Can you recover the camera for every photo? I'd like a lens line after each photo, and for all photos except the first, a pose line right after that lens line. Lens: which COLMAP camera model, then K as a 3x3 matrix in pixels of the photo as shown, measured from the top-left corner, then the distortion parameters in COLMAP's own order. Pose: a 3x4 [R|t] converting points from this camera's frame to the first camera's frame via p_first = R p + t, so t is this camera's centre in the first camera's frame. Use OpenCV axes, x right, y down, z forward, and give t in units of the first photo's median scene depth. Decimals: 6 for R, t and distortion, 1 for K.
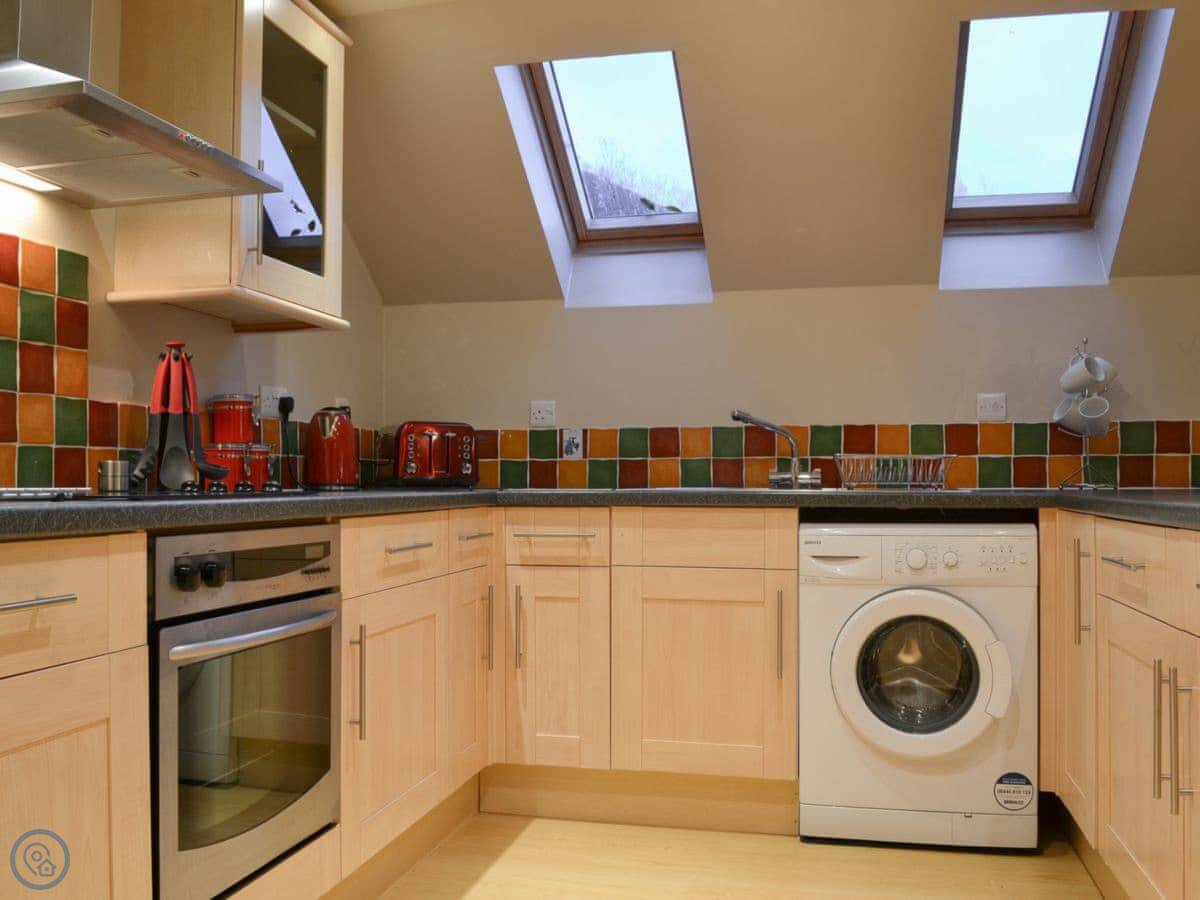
lens RADIAL K [[1082.7, 0, 600.0], [0, 1082.7, 450.0], [0, 0, 1]] dist [-0.061142, 0.001968]
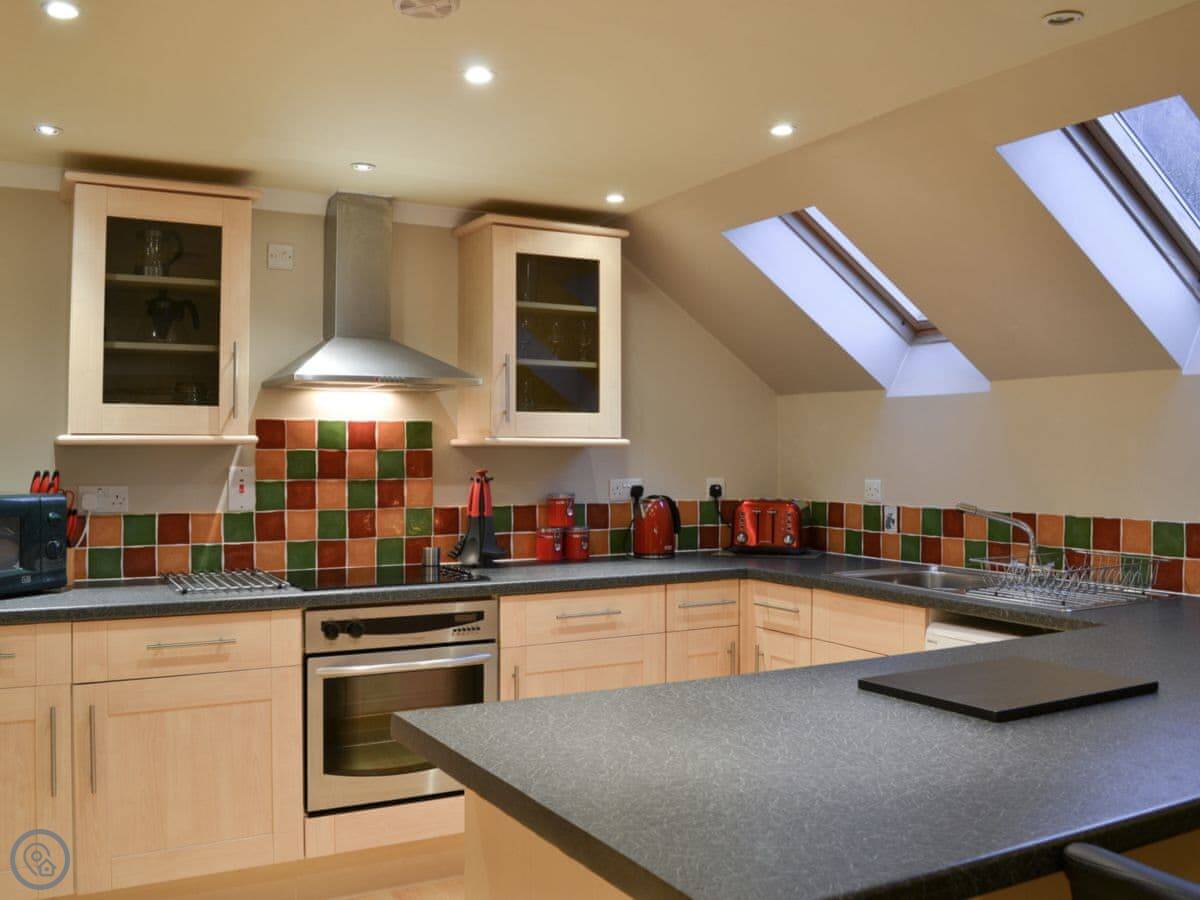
lens RADIAL K [[1082.7, 0, 600.0], [0, 1082.7, 450.0], [0, 0, 1]] dist [-0.061142, 0.001968]
pose [[0.690450, -0.002390, -0.723377, 0.808333], [0.015208, 0.999821, 0.011212, -0.133049], [0.723221, -0.018742, 0.690363, 0.018975]]
